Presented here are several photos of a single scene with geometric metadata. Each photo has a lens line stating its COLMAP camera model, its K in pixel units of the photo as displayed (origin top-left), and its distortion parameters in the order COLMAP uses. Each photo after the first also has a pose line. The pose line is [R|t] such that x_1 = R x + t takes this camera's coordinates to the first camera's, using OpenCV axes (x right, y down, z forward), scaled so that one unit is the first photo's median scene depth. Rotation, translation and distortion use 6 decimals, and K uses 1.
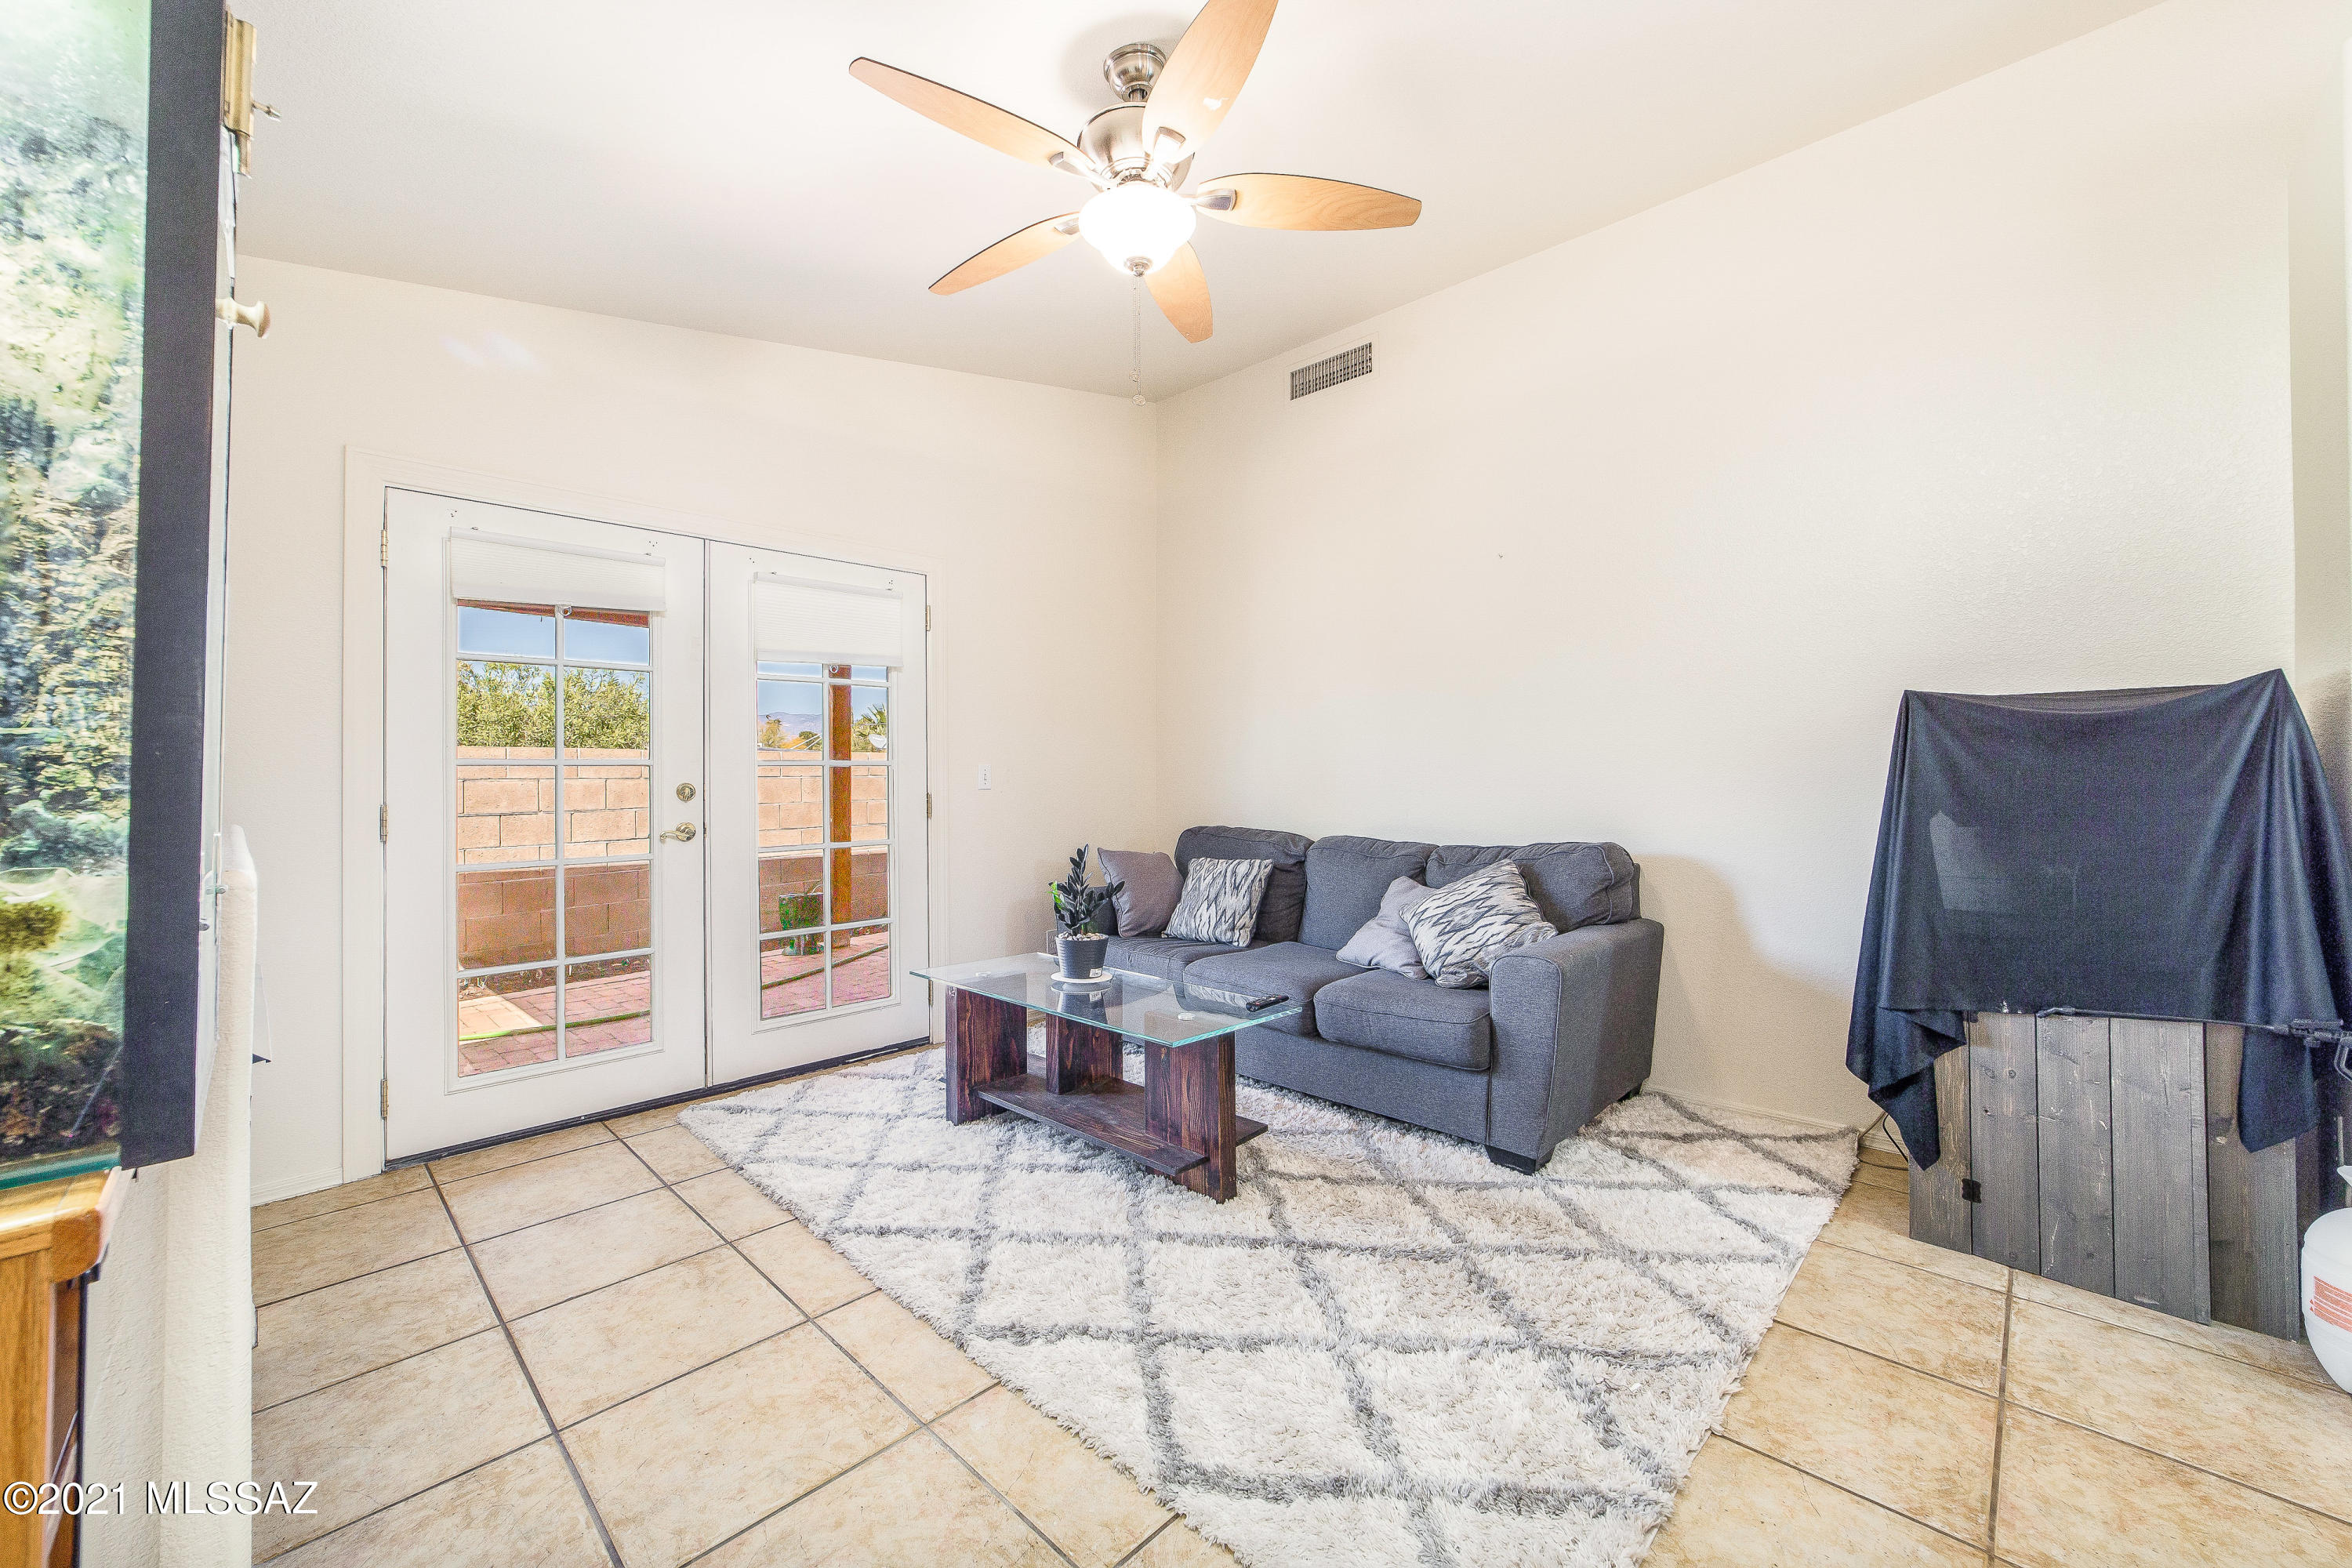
lens RADIAL K [[911.2, 0, 1173.9], [0, 911.2, 772.1], [0, 0, 1]] dist [-0.001676, -0.000016]
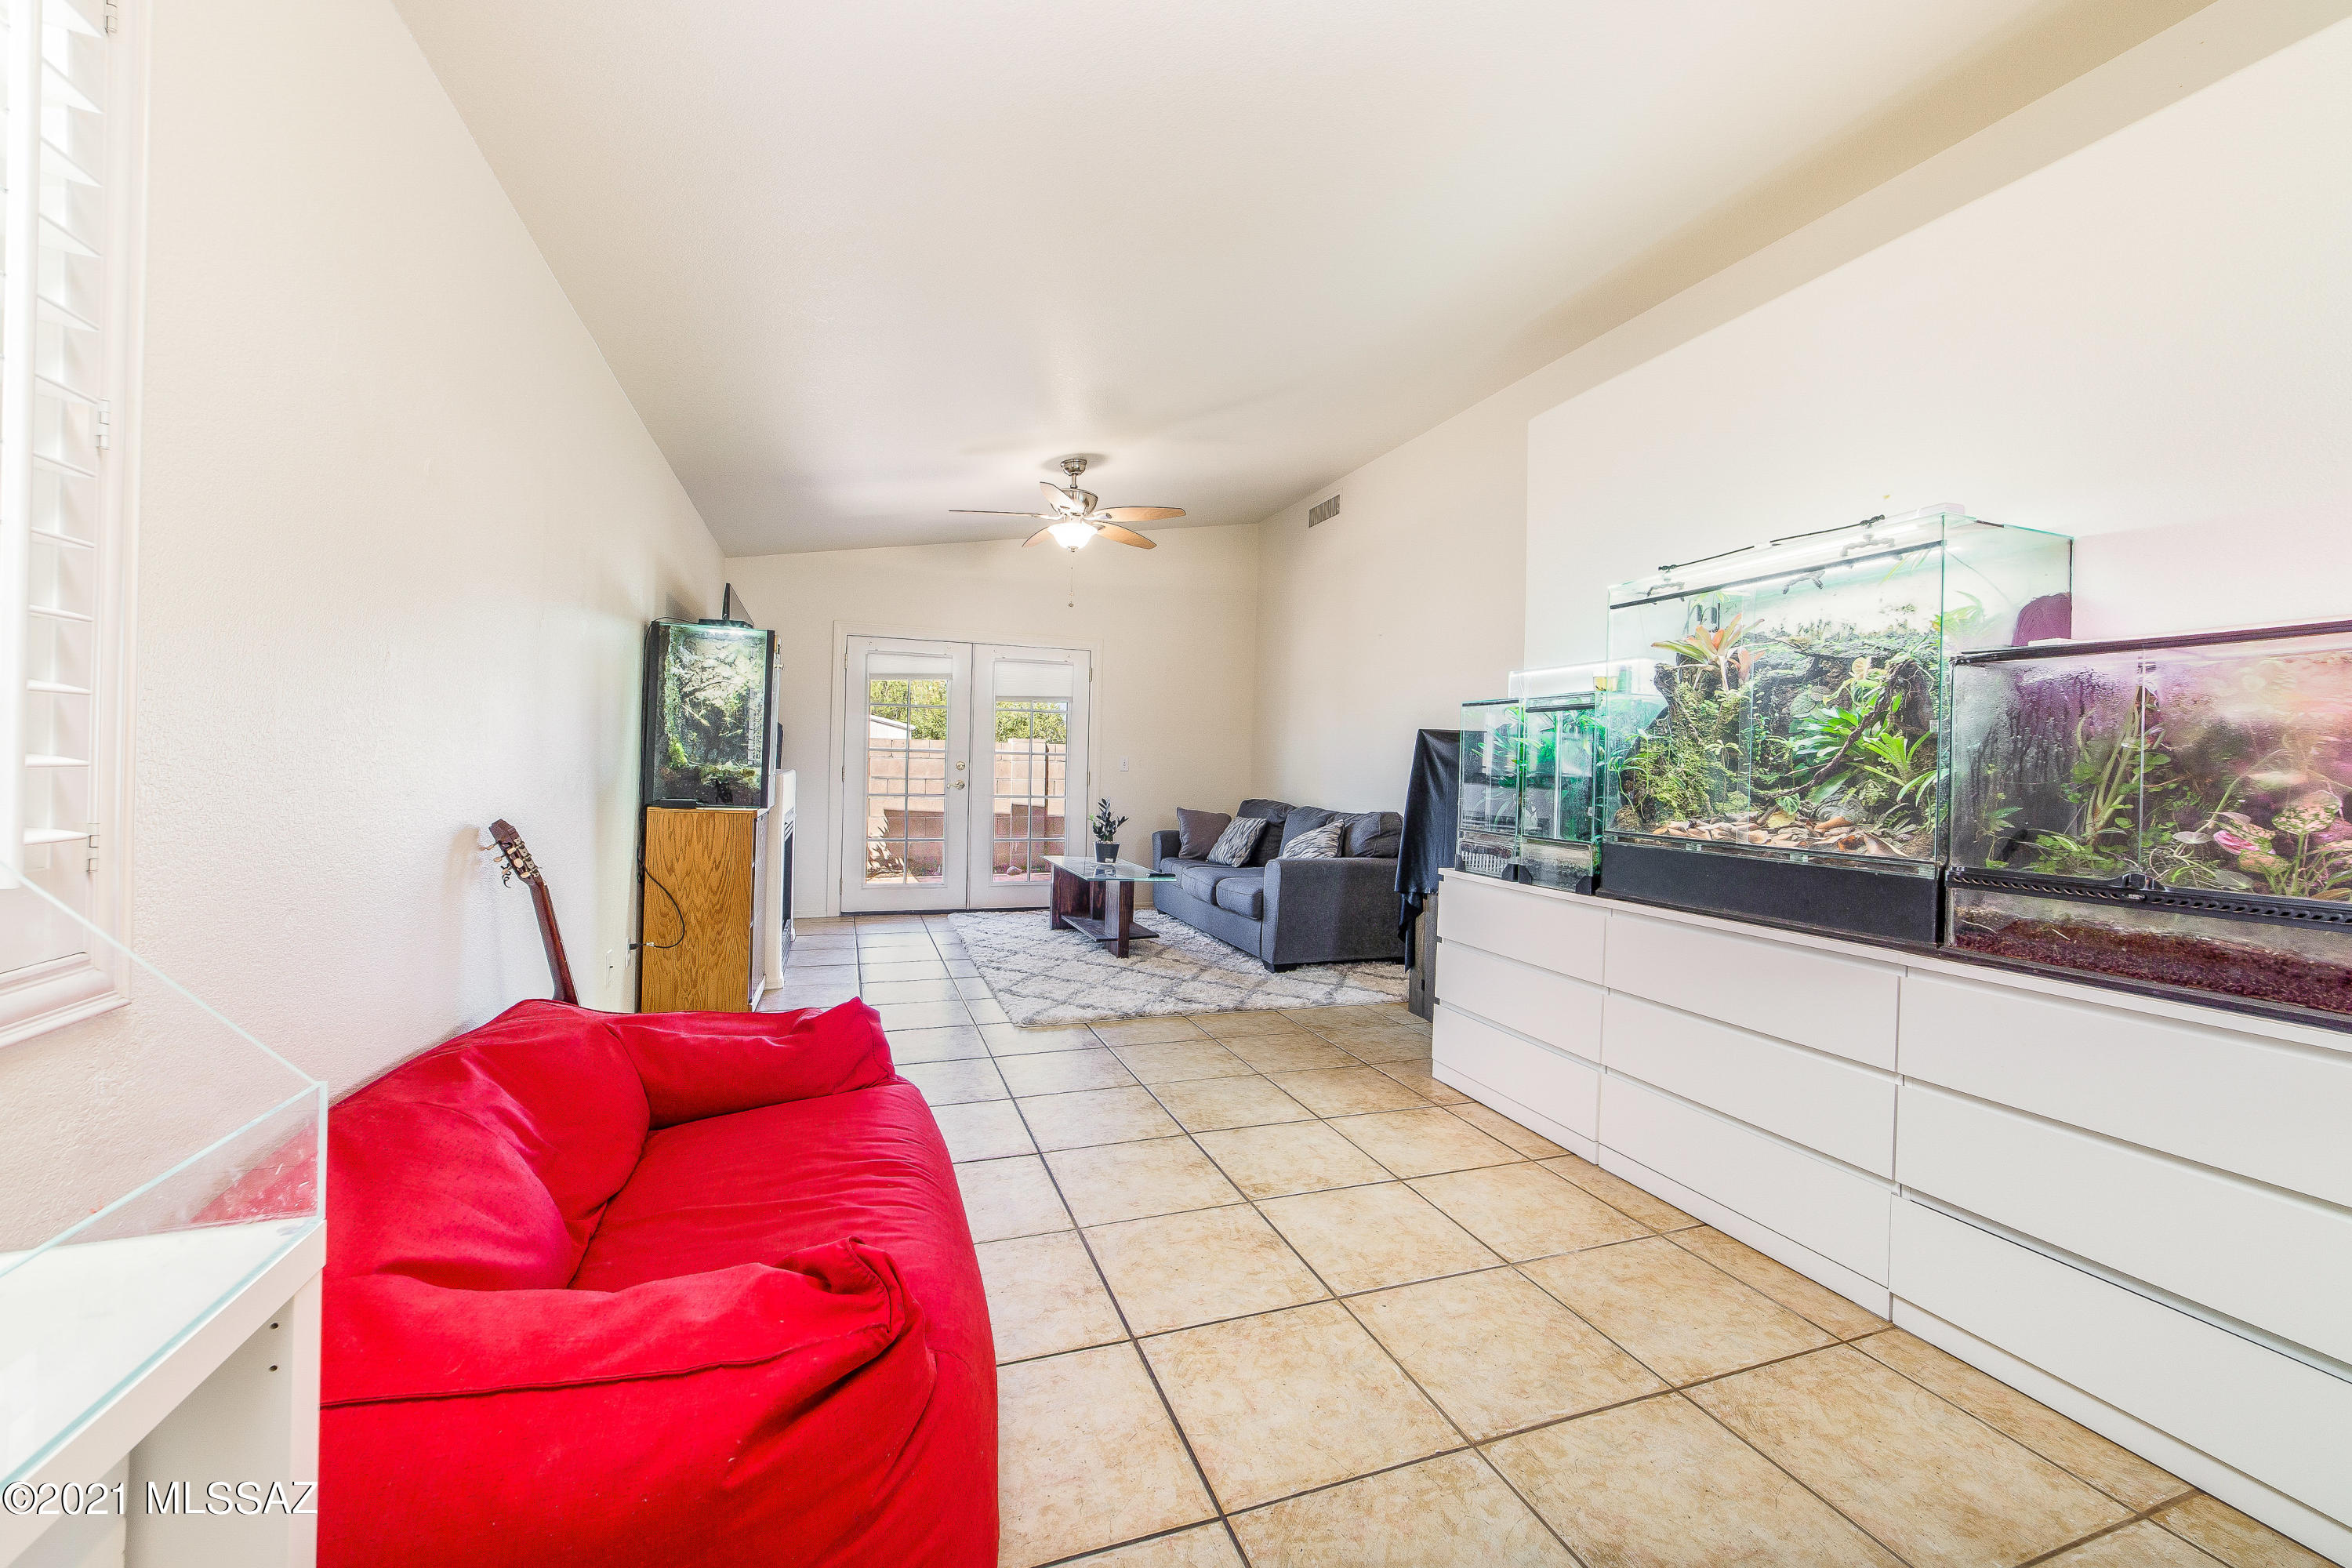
lens RADIAL K [[939.1, 0, 1174.7], [0, 939.1, 753.9], [0, 0, 1]] dist [0.000676, 0.000062]
pose [[0.895440, 0.023194, -0.444579, 0.971822], [-0.029041, 0.999558, -0.006345, -0.005407], [0.444235, 0.018593, 0.895717, -0.804648]]
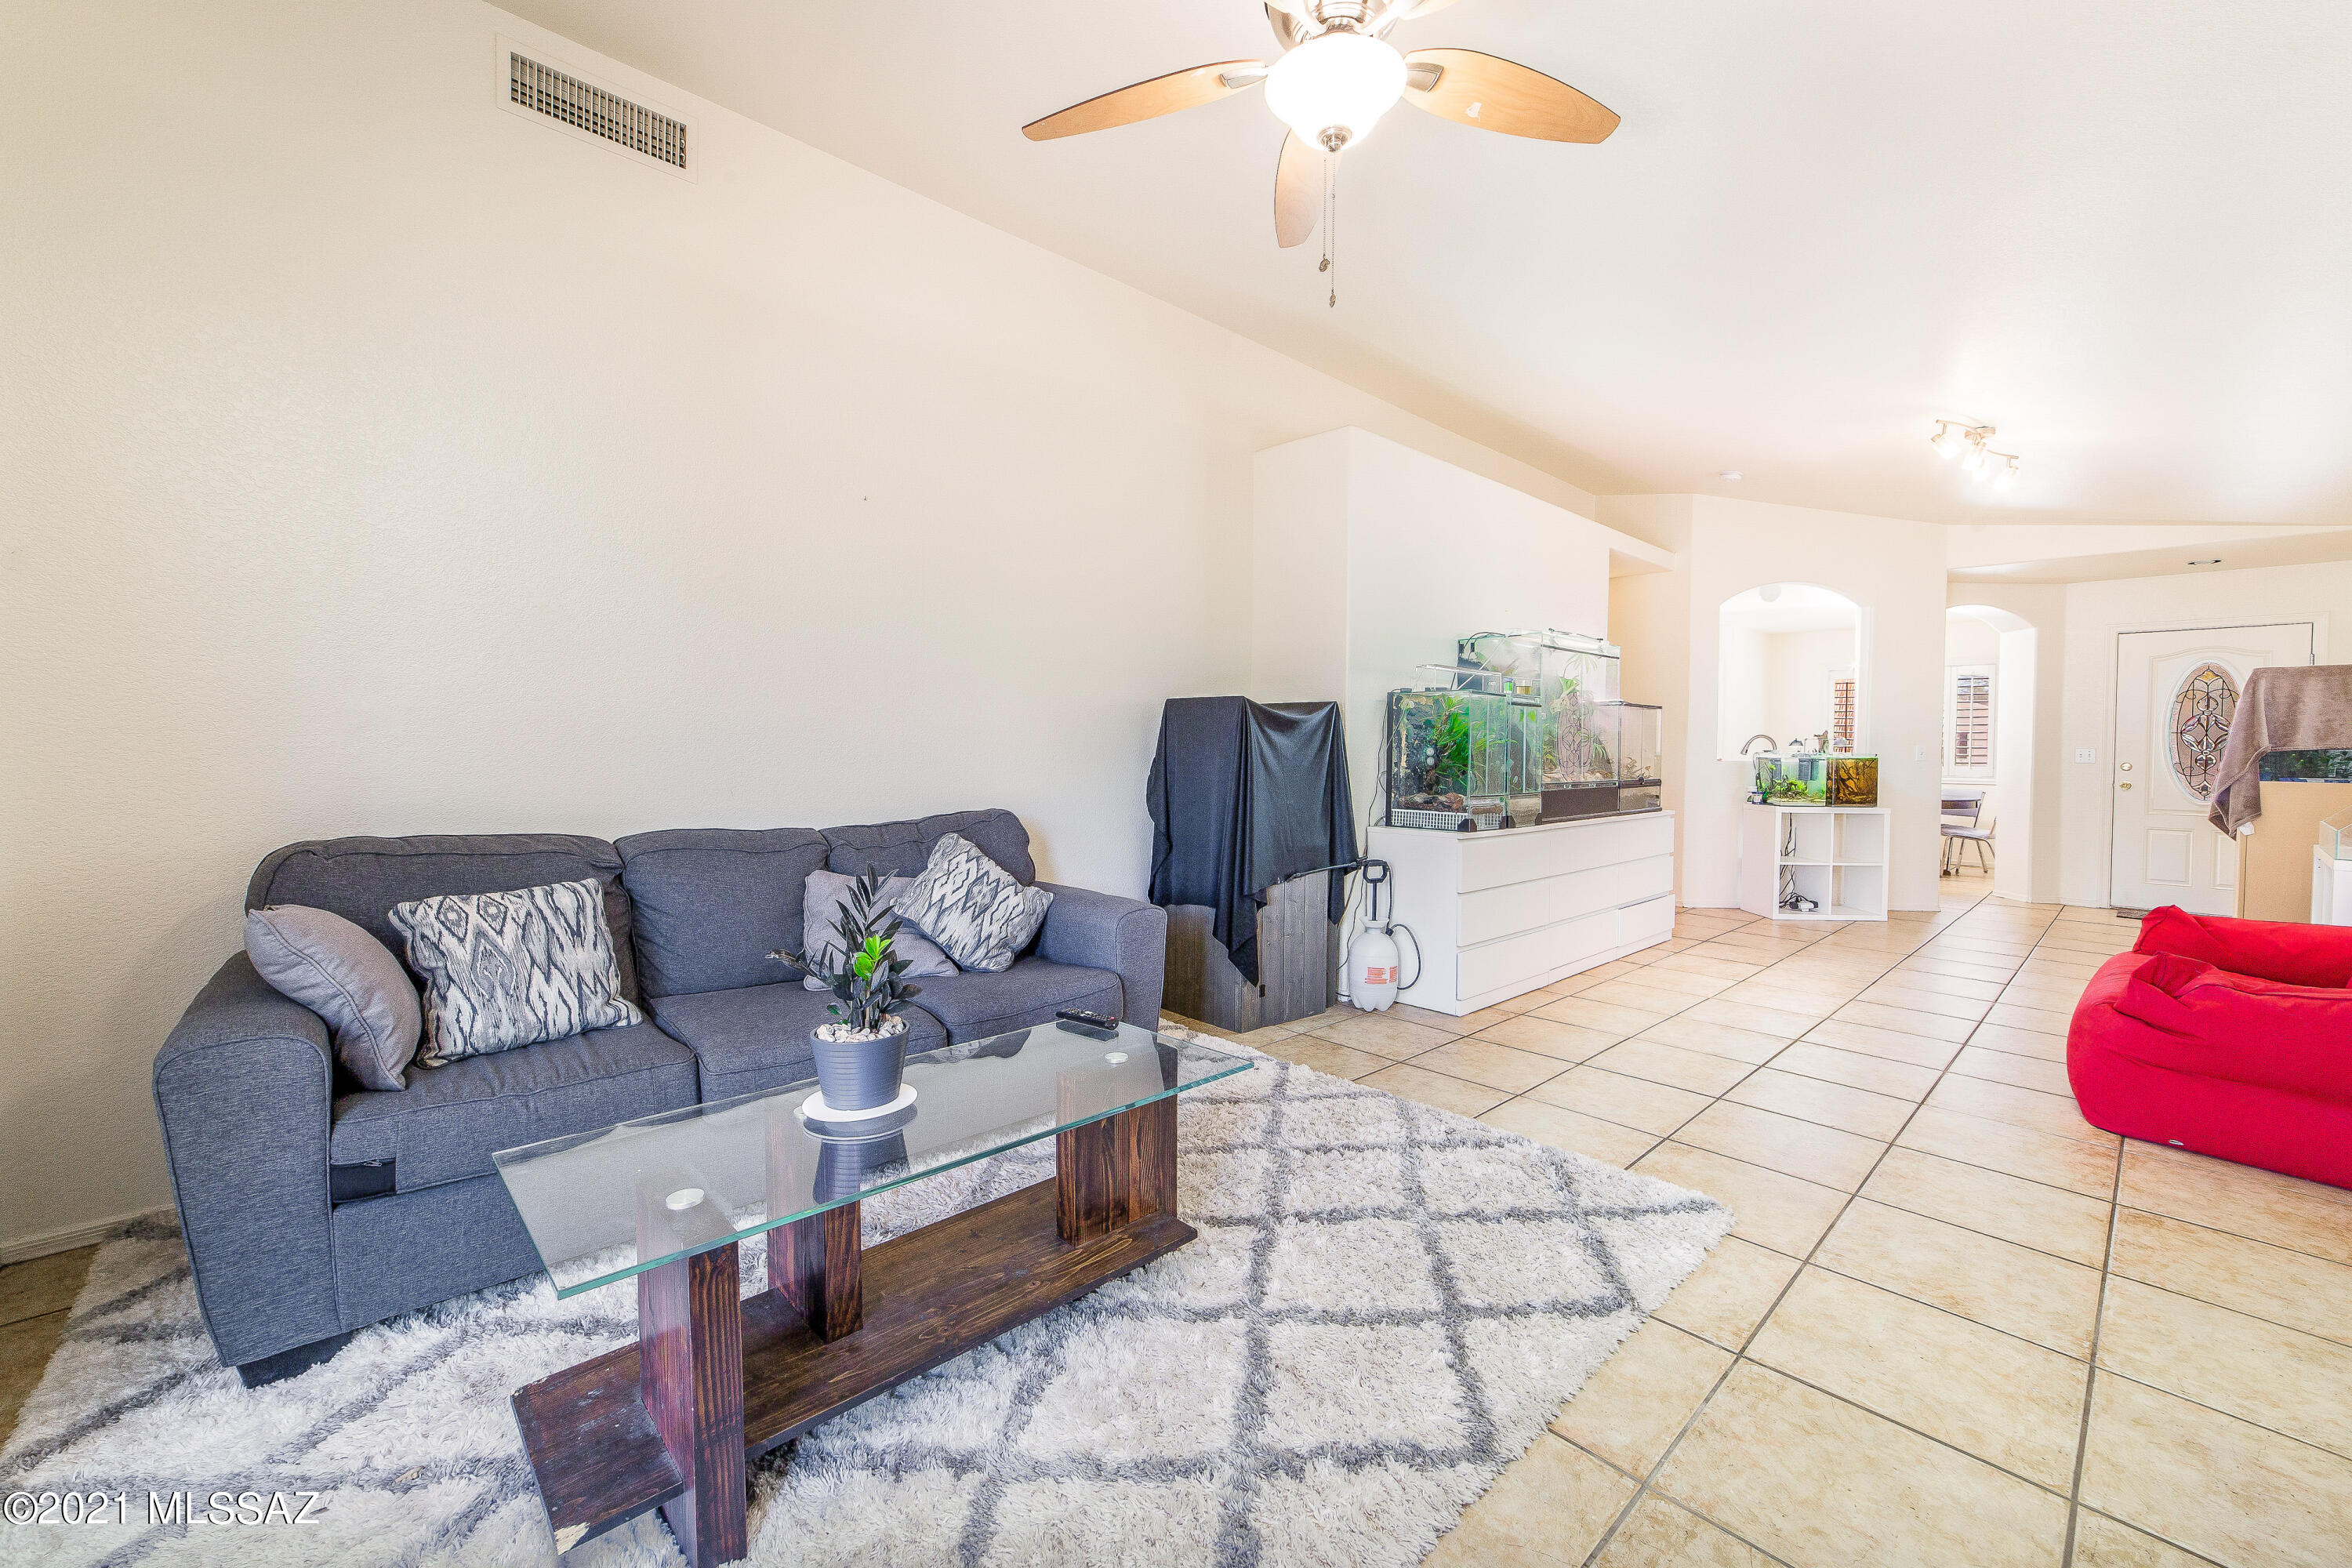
lens RADIAL K [[932.8, 0, 1180.4], [0, 932.8, 766.3], [0, 0, 1]] dist [-0.036297, 0.011208]
pose [[0.055929, -0.013587, 0.998342, -0.663960], [-0.013467, 0.999806, 0.014361, 0.011352], [-0.998344, -0.014248, 0.055735, 0.802101]]
